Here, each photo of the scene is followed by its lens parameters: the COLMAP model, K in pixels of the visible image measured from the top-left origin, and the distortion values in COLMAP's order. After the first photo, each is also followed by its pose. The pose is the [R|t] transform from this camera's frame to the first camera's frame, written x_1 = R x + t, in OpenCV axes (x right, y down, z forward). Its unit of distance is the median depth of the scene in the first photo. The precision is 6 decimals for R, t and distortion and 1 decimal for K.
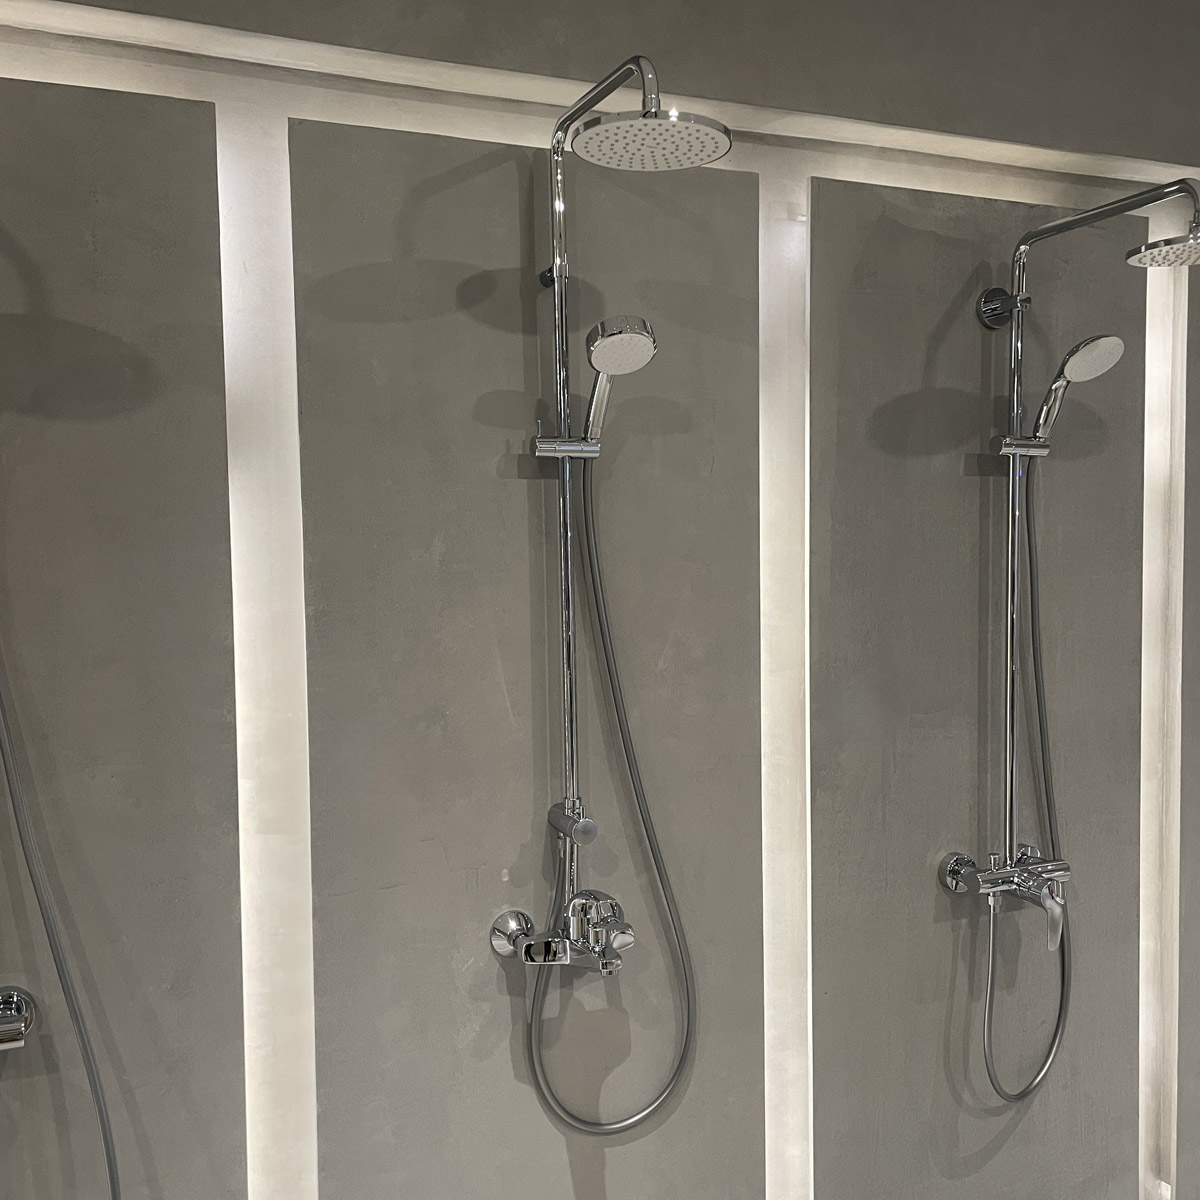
lens RADIAL K [[1229.7, 0, 602.1], [0, 1229.7, 595.9], [0, 0, 1]] dist [0.028950, 0.000000]
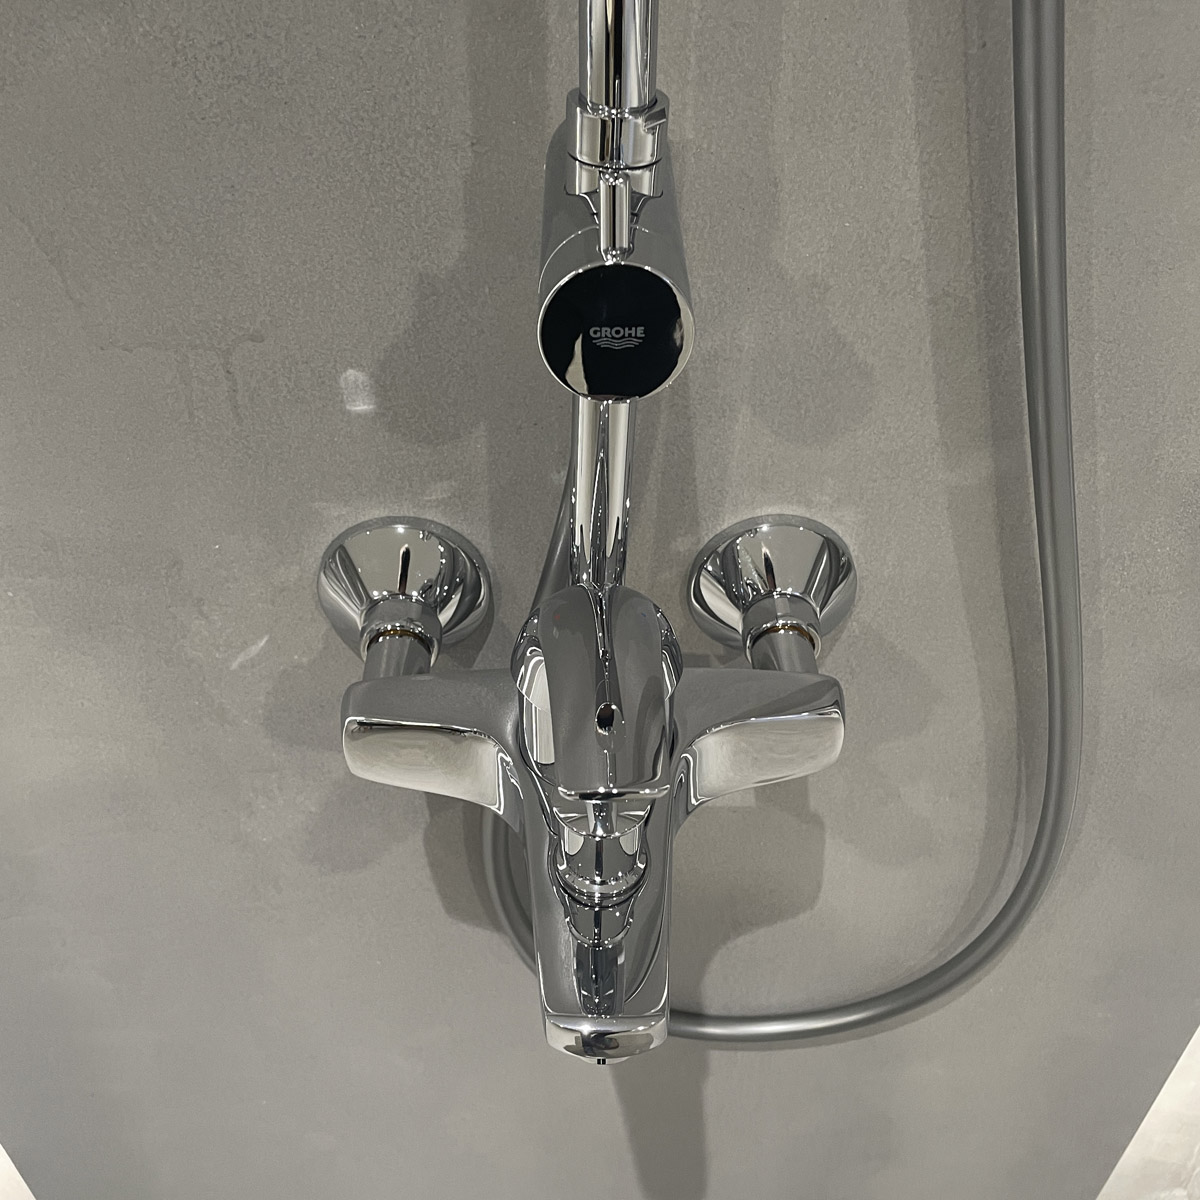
lens RADIAL K [[1229.7, 0, 601.2], [0, 1229.7, 599.1], [0, 0, 1]] dist [0.028950, 0.000000]
pose [[0.929560, 0.255018, -0.266240, 0.038090], [-0.042263, 0.791113, 0.610208, 0.109242], [0.366240, -0.555973, 0.746165, 0.803083]]
